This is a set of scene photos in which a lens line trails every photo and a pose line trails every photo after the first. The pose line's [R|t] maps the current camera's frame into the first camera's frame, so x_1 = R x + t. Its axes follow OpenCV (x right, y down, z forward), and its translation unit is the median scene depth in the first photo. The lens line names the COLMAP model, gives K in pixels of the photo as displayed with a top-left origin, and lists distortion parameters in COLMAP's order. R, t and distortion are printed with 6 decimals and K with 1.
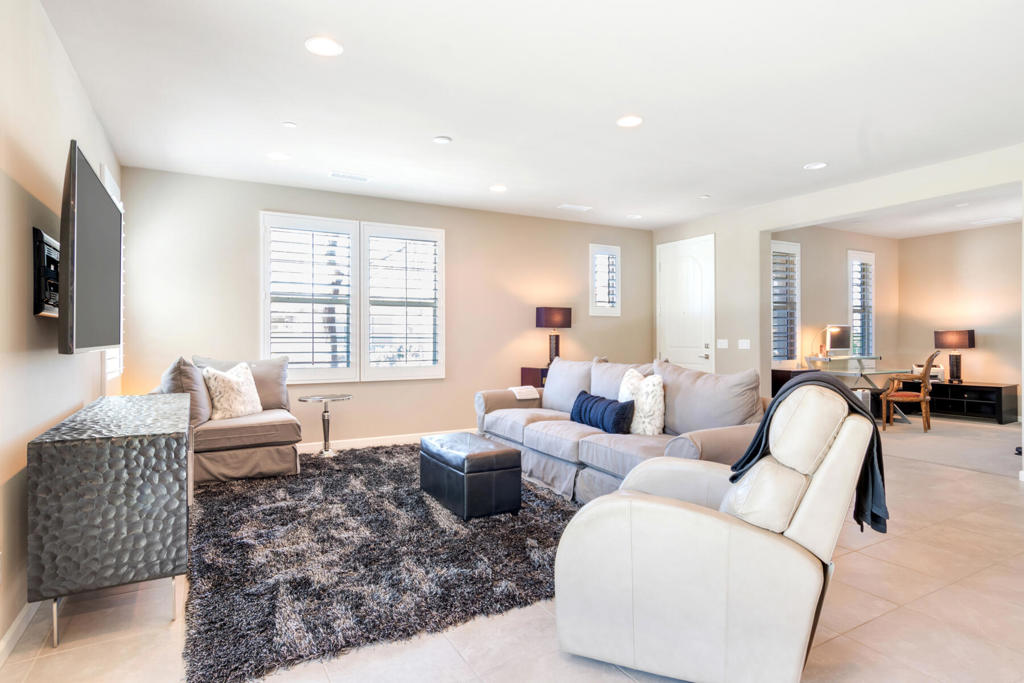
lens RADIAL K [[550.5, 0, 510.9], [0, 550.5, 342.0], [0, 0, 1]] dist [0.011856, -0.000190]
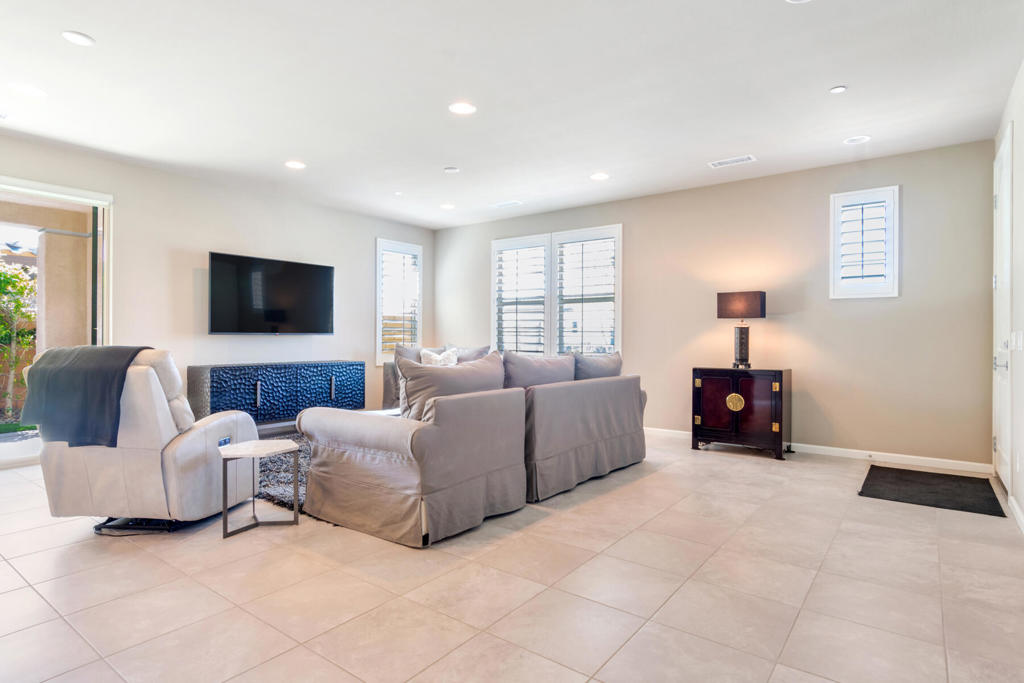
lens RADIAL K [[550.5, 0, 516.7], [0, 550.5, 336.6], [0, 0, 1]] dist [0.011856, -0.000190]
pose [[0.406641, 0.005360, -0.913572, 0.660947], [-0.007023, 0.999972, 0.002741, 0.000260], [0.913561, 0.005302, 0.406667, 0.388471]]
